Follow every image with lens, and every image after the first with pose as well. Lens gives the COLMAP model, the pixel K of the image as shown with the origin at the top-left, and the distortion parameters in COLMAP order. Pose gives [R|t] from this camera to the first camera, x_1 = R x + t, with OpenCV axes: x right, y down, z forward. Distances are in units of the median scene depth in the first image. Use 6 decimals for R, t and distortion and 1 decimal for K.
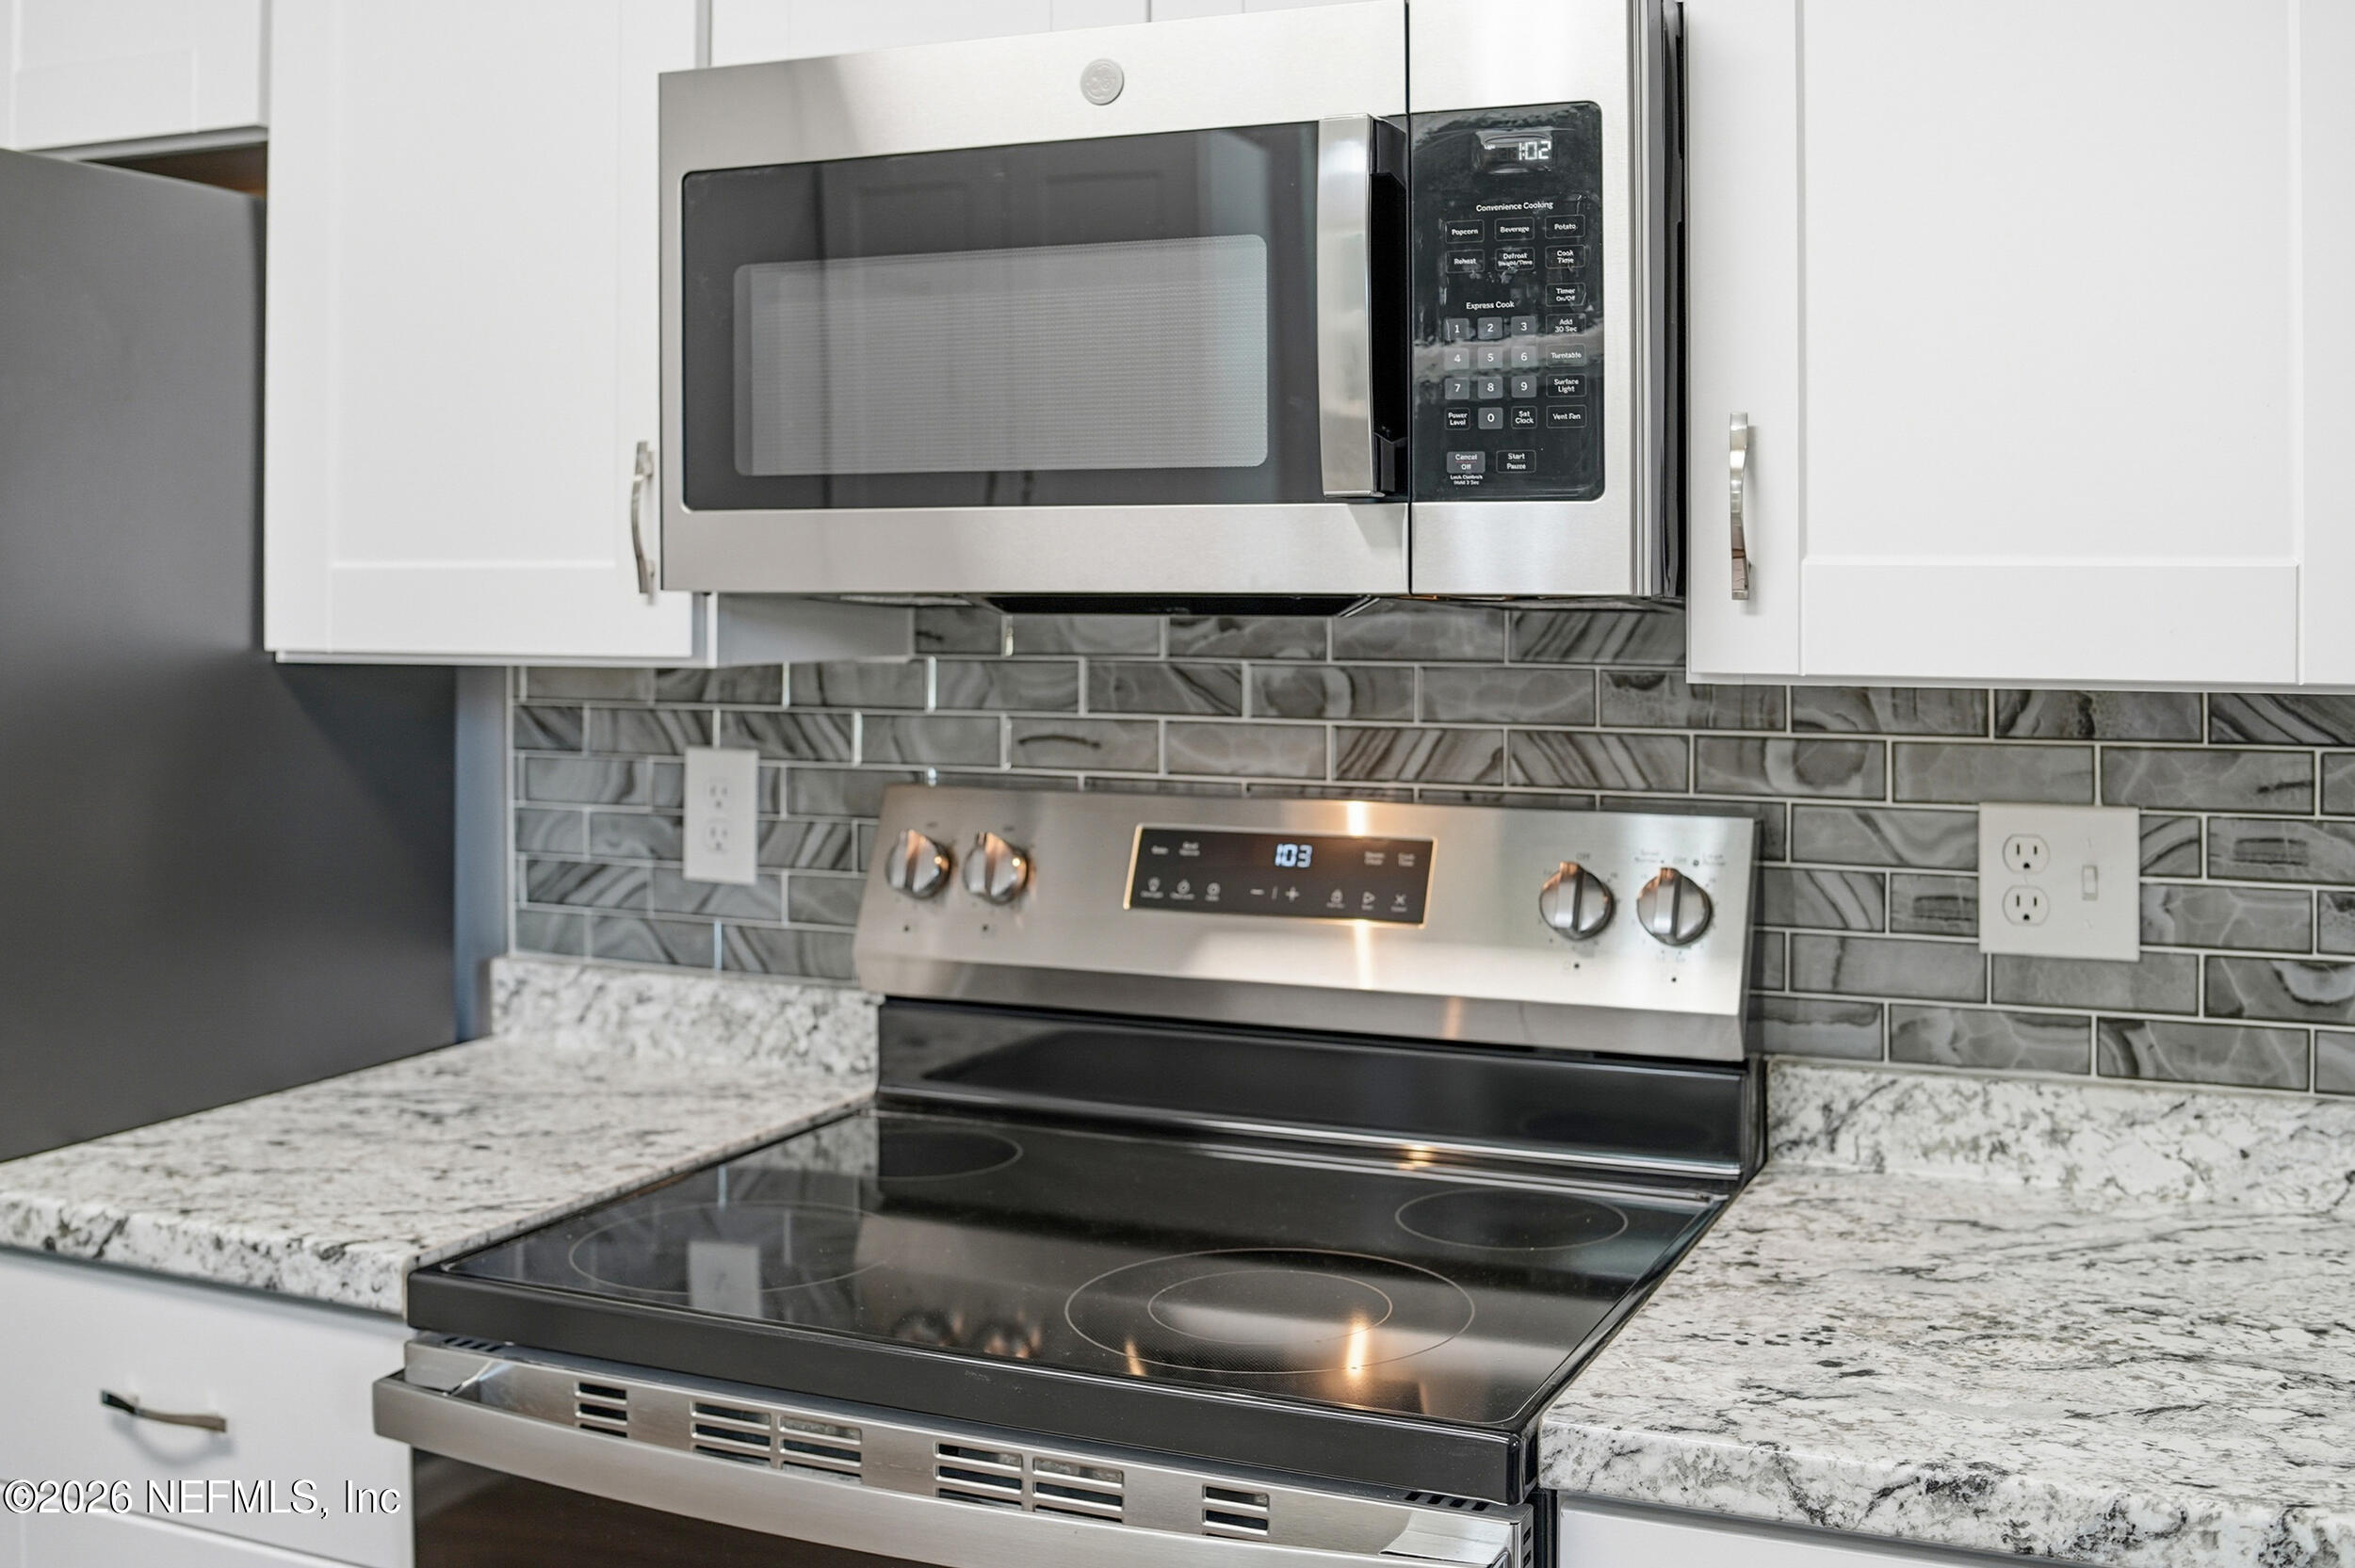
lens RADIAL K [[2282.5, 0, 1180.4], [0, 2282.5, 747.5], [0, 0, 1]] dist [-0.083503, 0.026022]
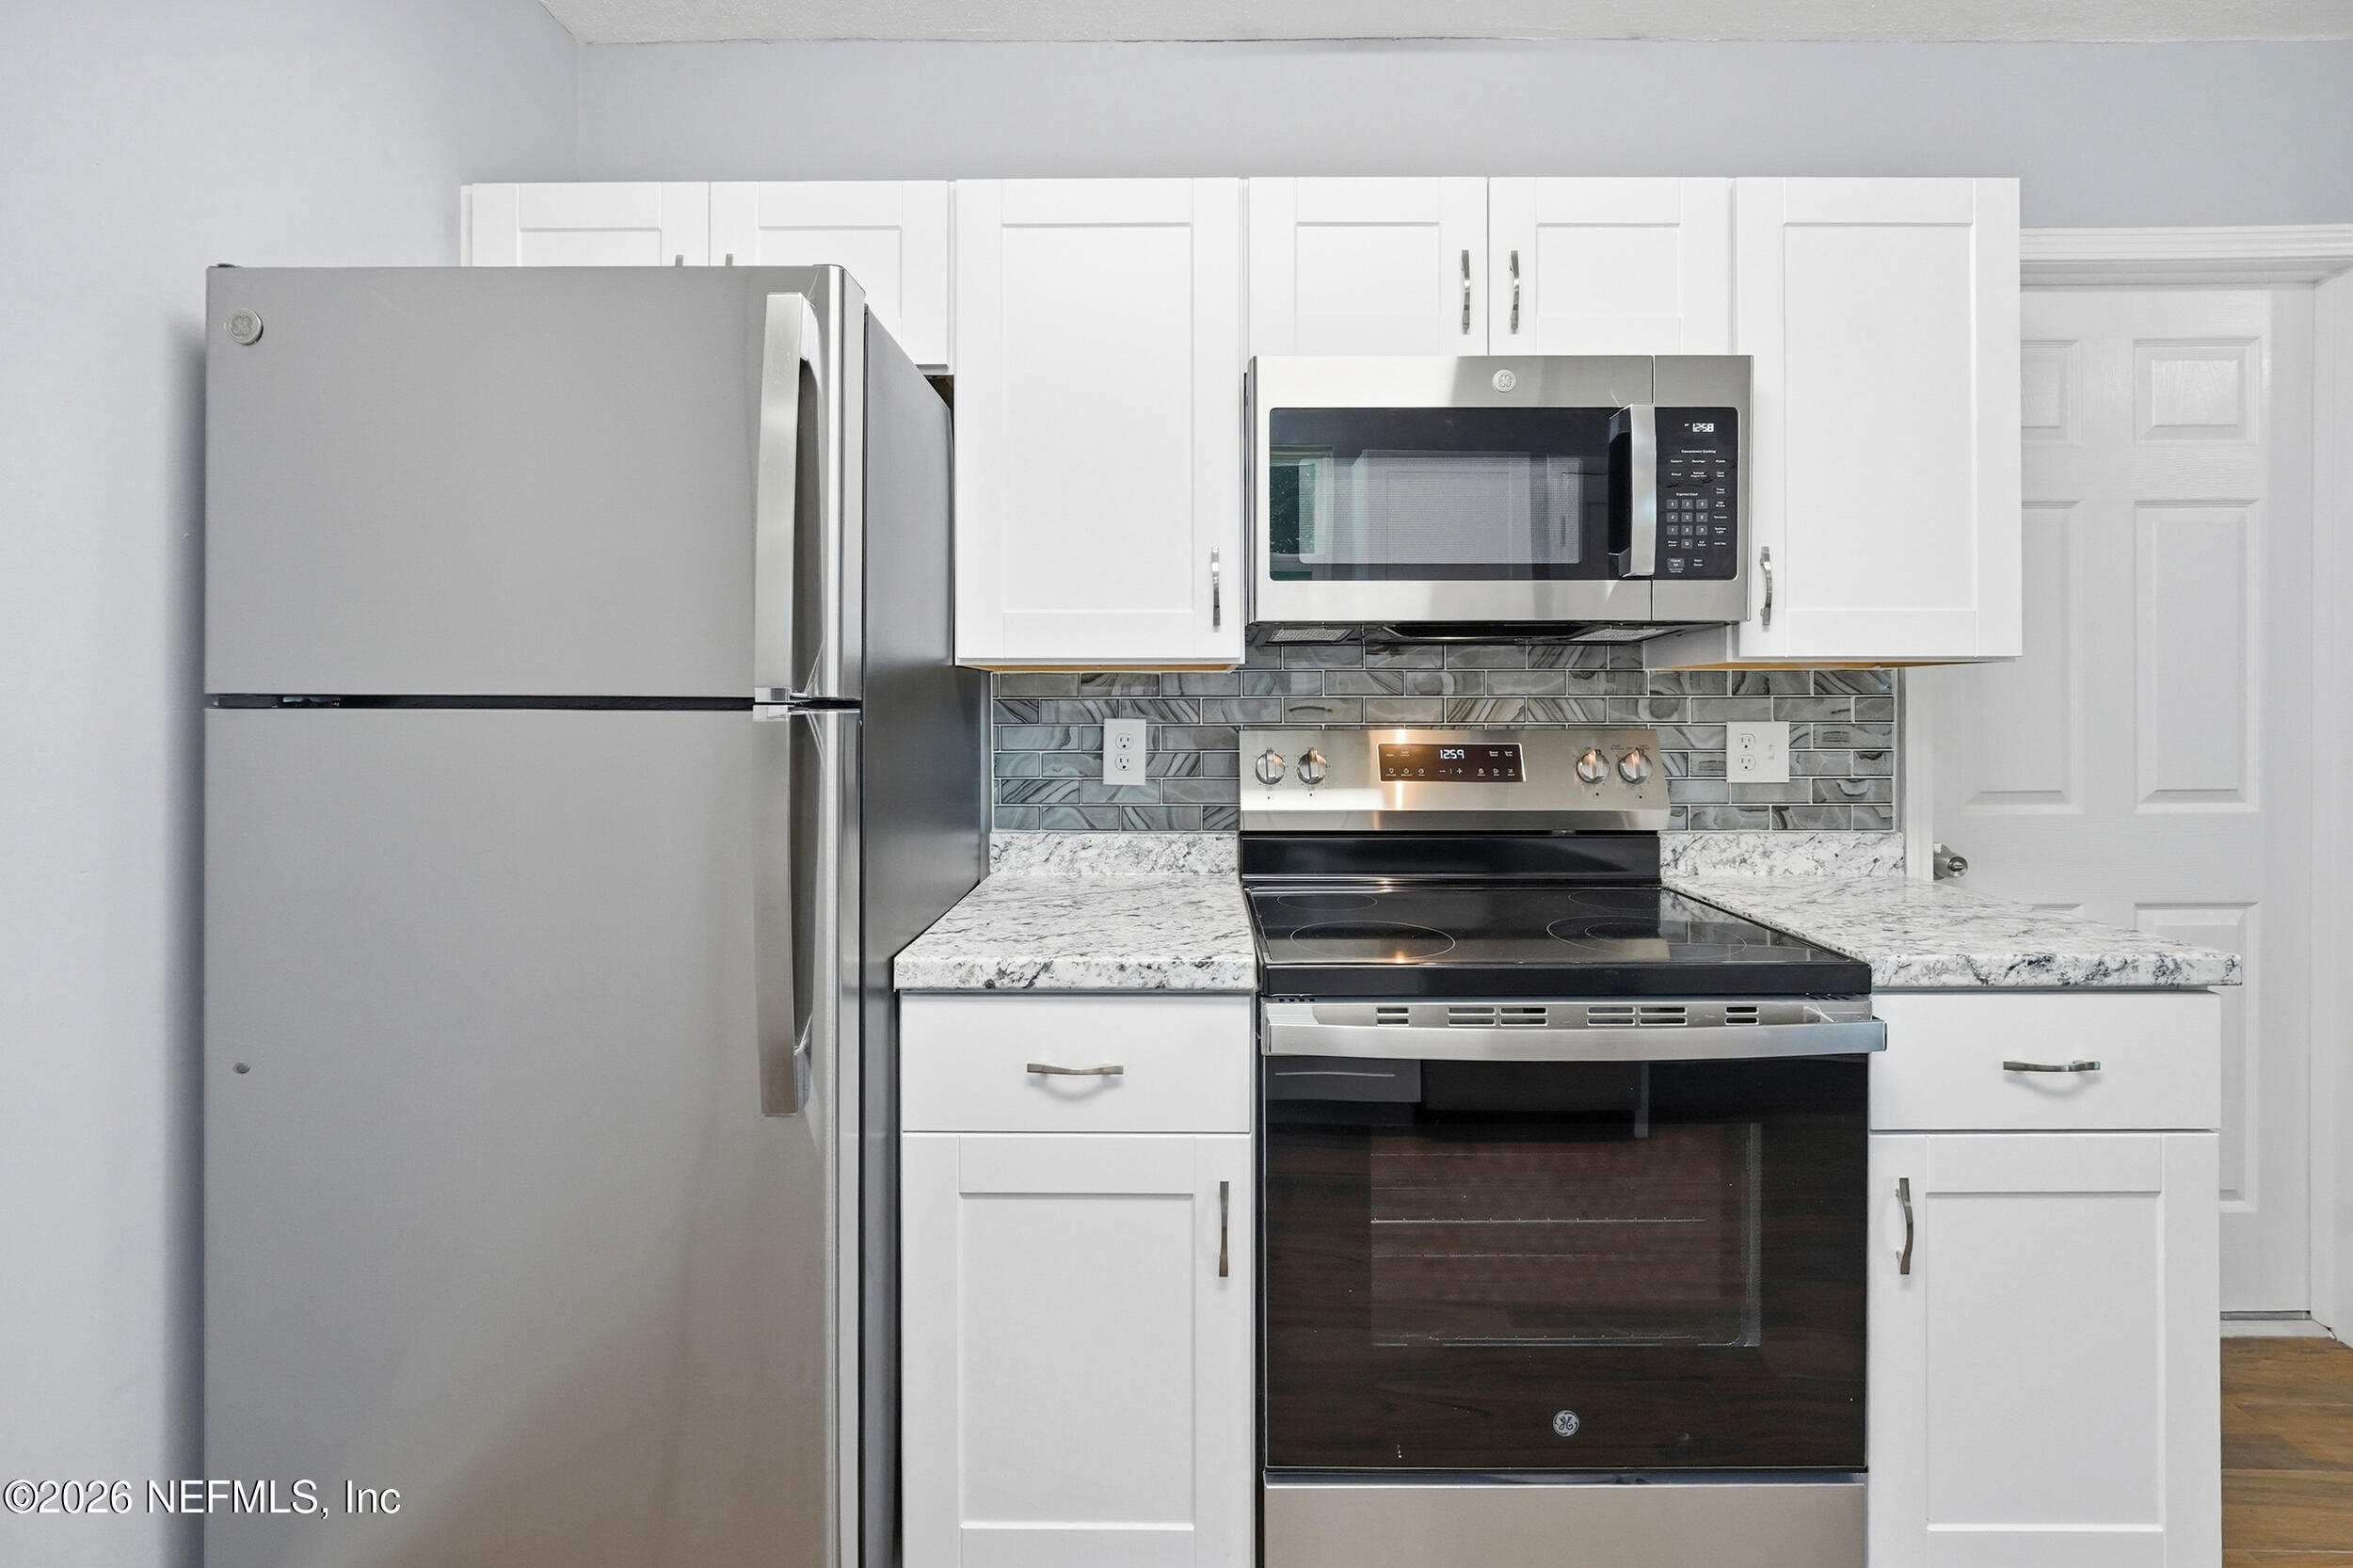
lens RADIAL K [[995.9, 0, 1230.4], [0, 995.9, 770.7], [0, 0, 1]] dist [-0.024875, 0.005898]
pose [[0.932109, -0.033116, 0.360660, -0.545292], [0.030361, 0.999450, 0.013302, 0.047322], [-0.360902, -0.001449, 0.932602, 0.191741]]
